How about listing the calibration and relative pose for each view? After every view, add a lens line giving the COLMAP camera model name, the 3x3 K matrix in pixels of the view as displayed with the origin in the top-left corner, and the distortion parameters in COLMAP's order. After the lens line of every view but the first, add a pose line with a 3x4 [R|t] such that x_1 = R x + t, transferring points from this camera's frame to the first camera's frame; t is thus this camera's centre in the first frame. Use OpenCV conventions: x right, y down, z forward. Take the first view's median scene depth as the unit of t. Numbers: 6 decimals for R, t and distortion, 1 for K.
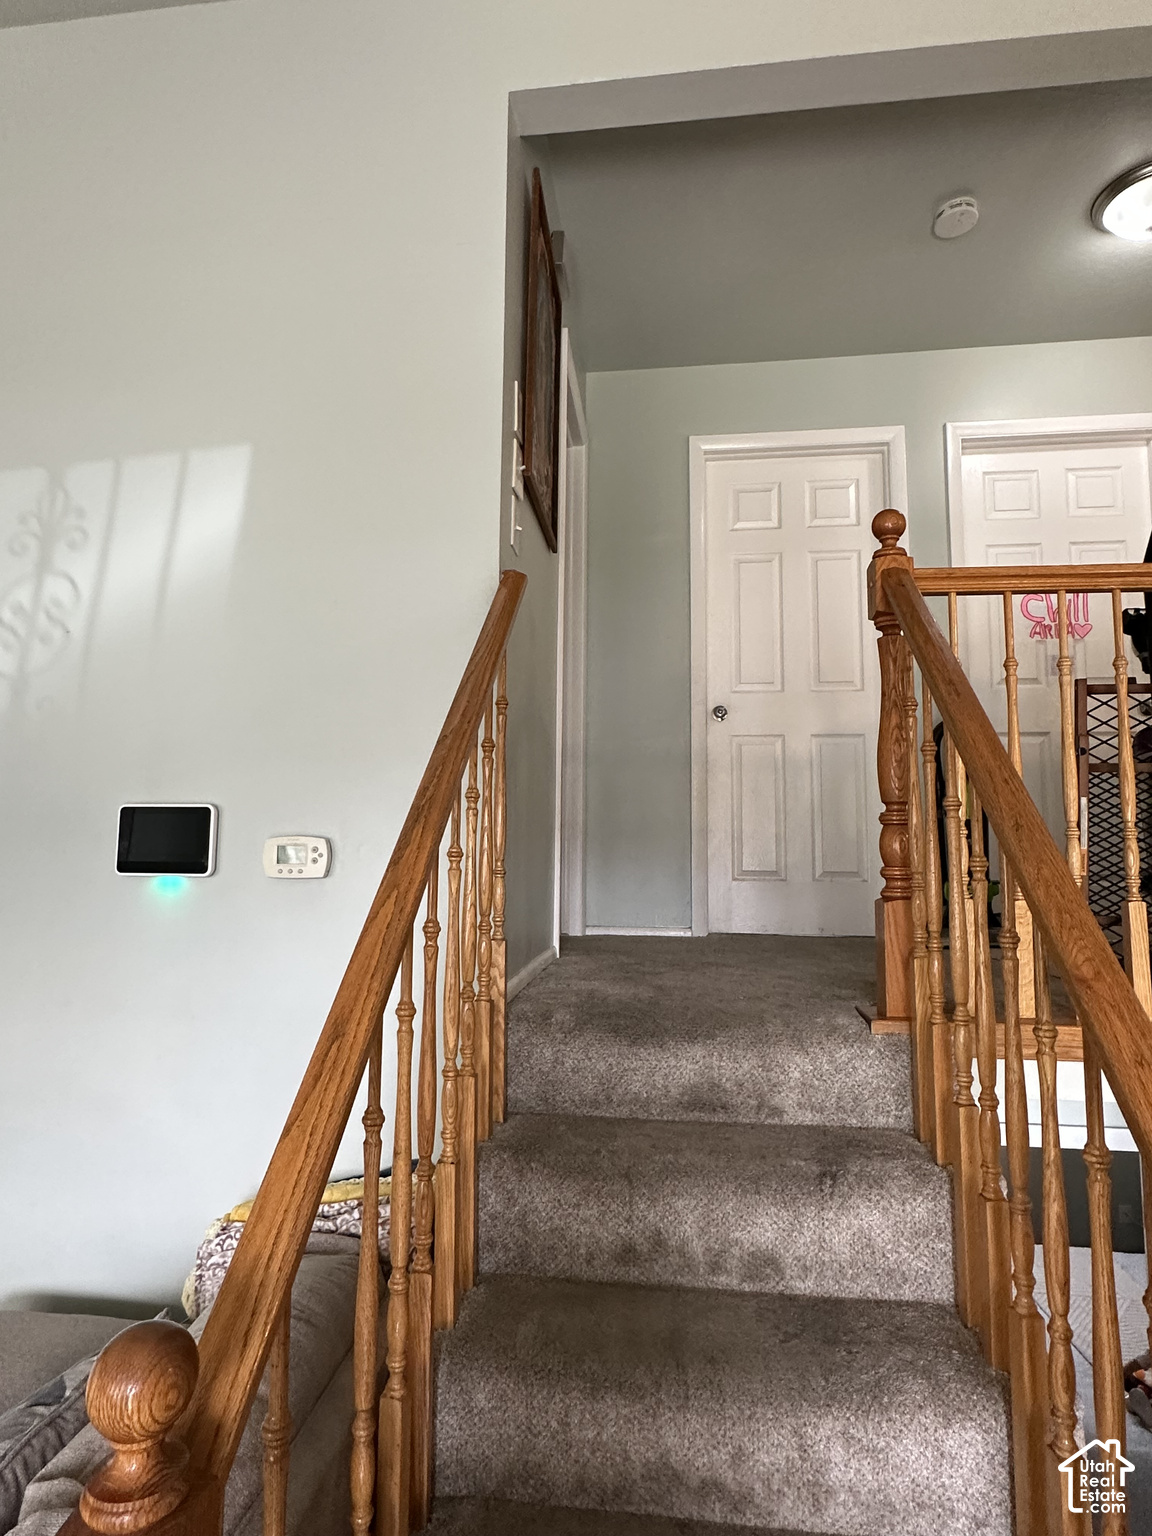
lens RADIAL K [[852.0, 0, 569.2], [0, 852.0, 767.6], [0, 0, 1]] dist [-0.003781, -0.000659]
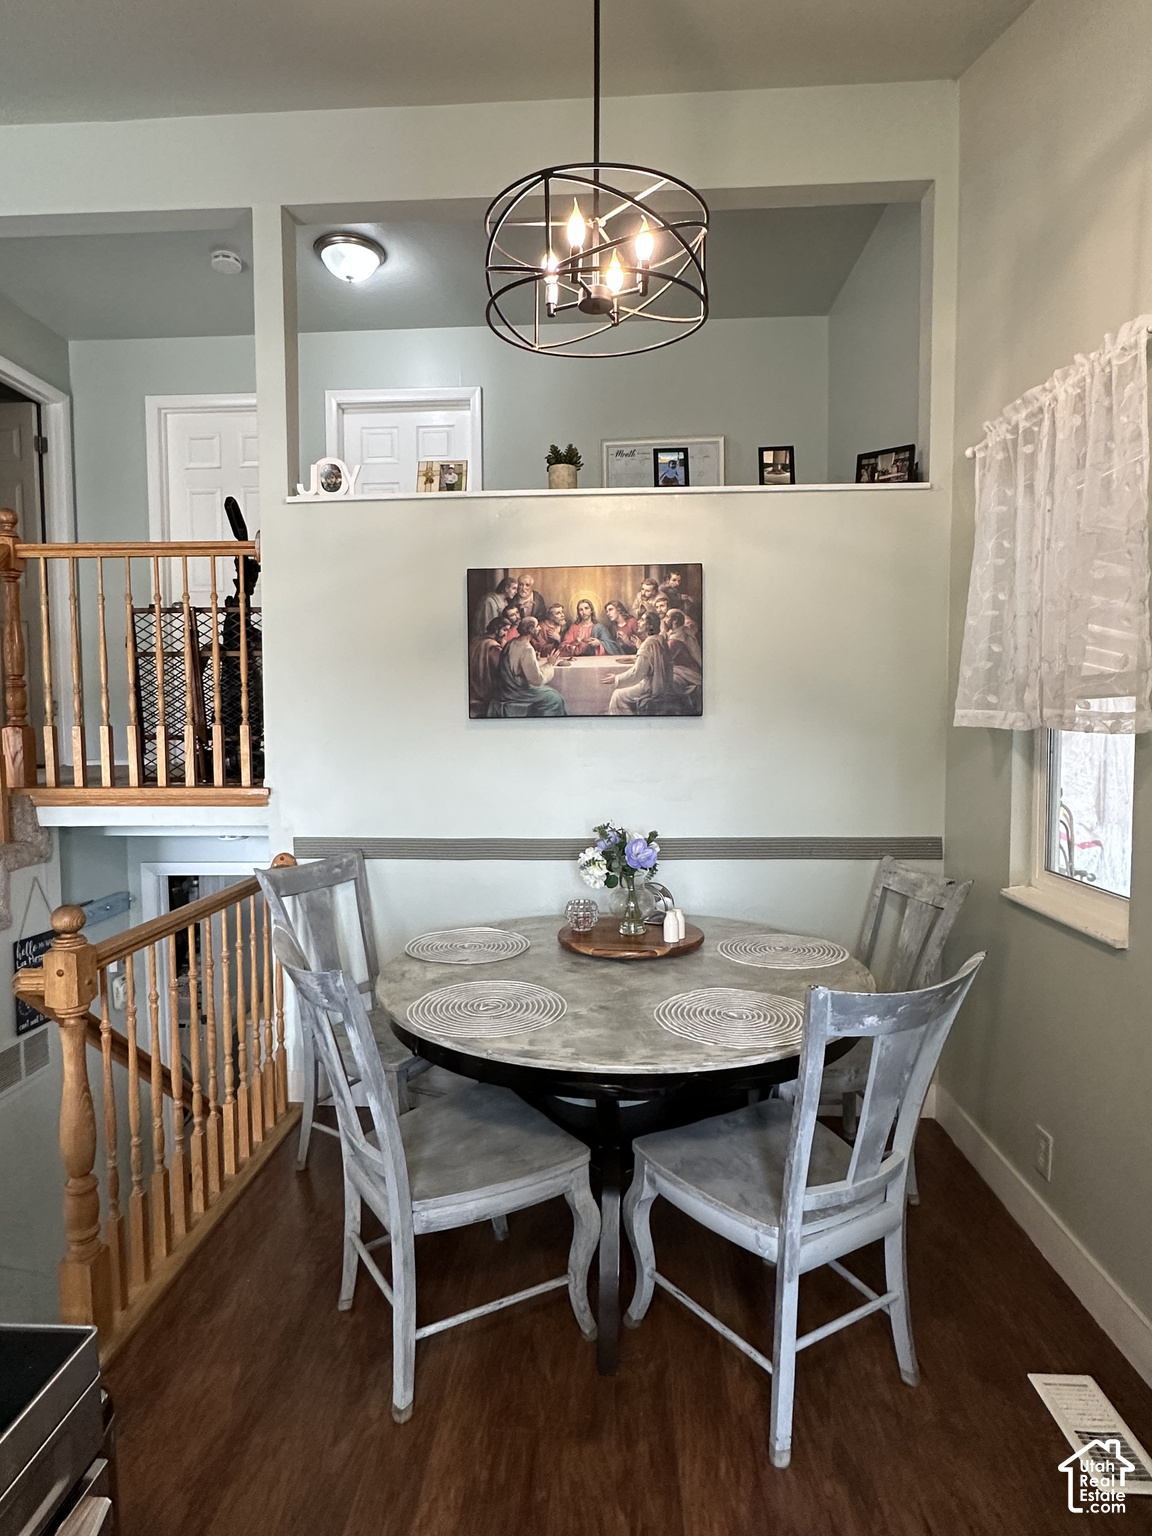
lens RADIAL K [[852.0, 0, 569.2], [0, 852.0, 767.6], [0, 0, 1]] dist [-0.003781, -0.000659]
pose [[0.996659, -0.021073, 0.078915, 0.921916], [0.008267, 0.987209, 0.159215, -0.028541], [-0.081261, -0.158031, 0.984085, -0.610820]]
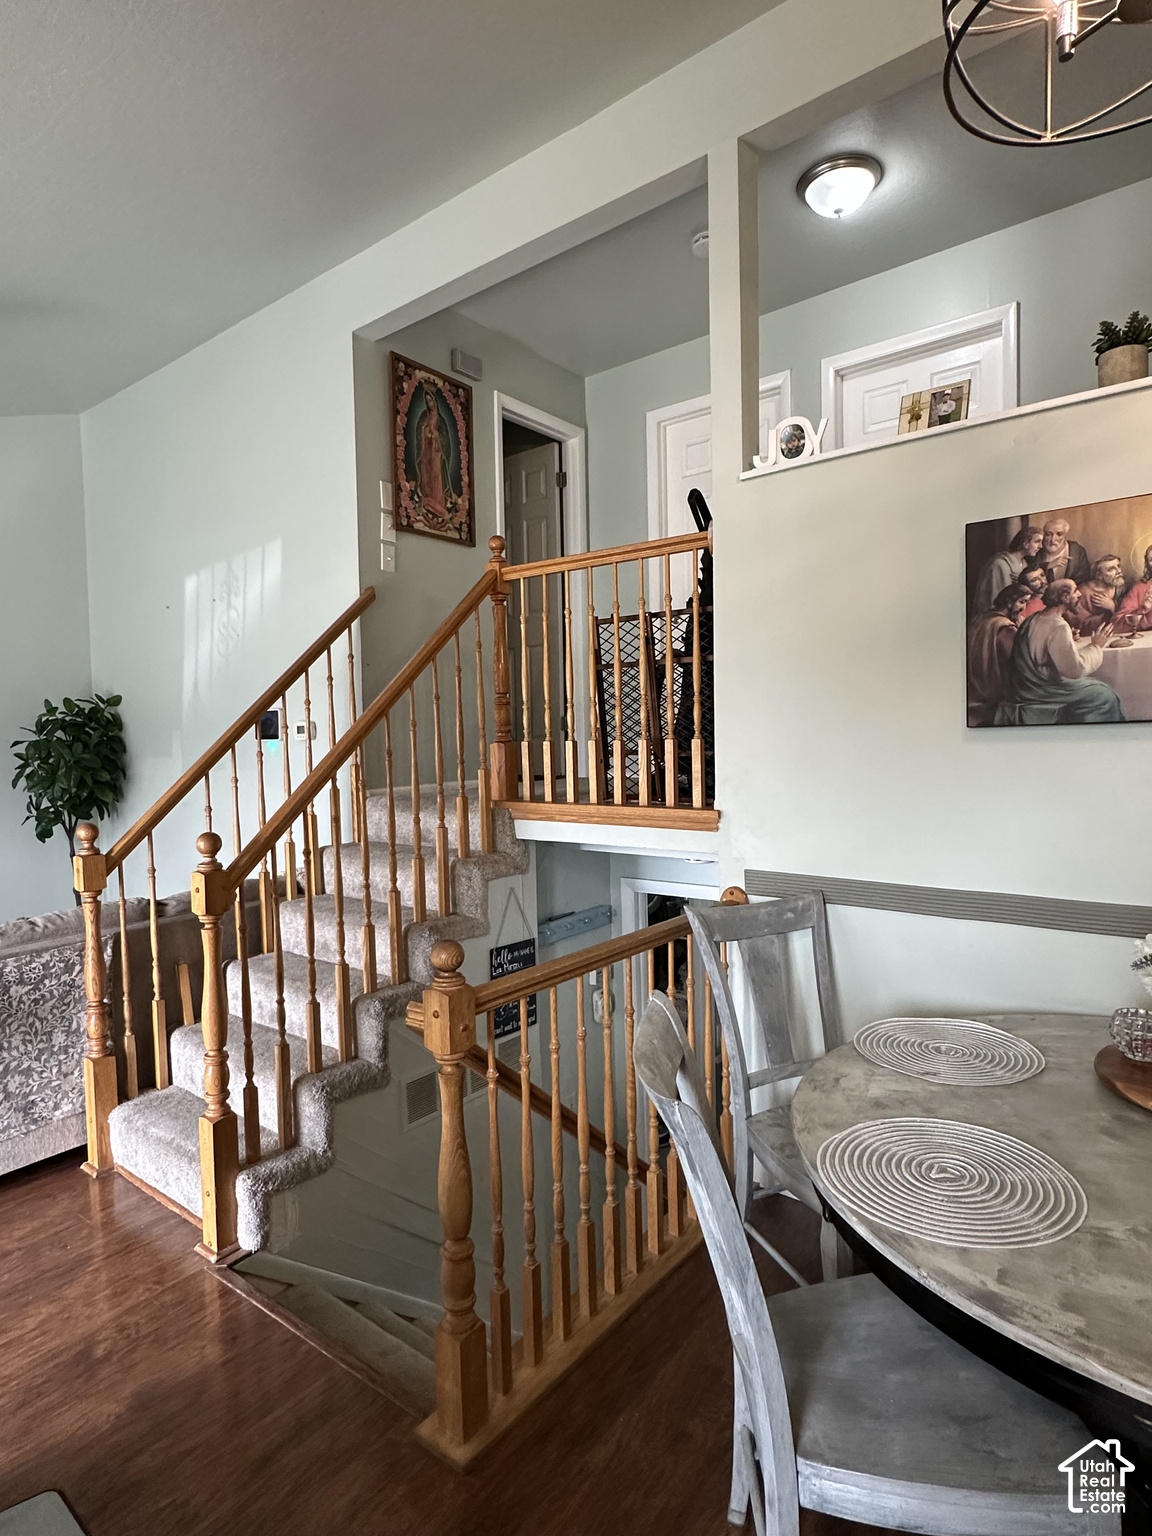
lens RADIAL K [[852.0, 0, 569.2], [0, 852.0, 767.6], [0, 0, 1]] dist [-0.003781, -0.000659]
pose [[0.857350, -0.009289, -0.514650, 0.974415], [0.082596, 0.989364, 0.119738, -0.006639], [0.508064, -0.145165, 0.848998, -0.383212]]
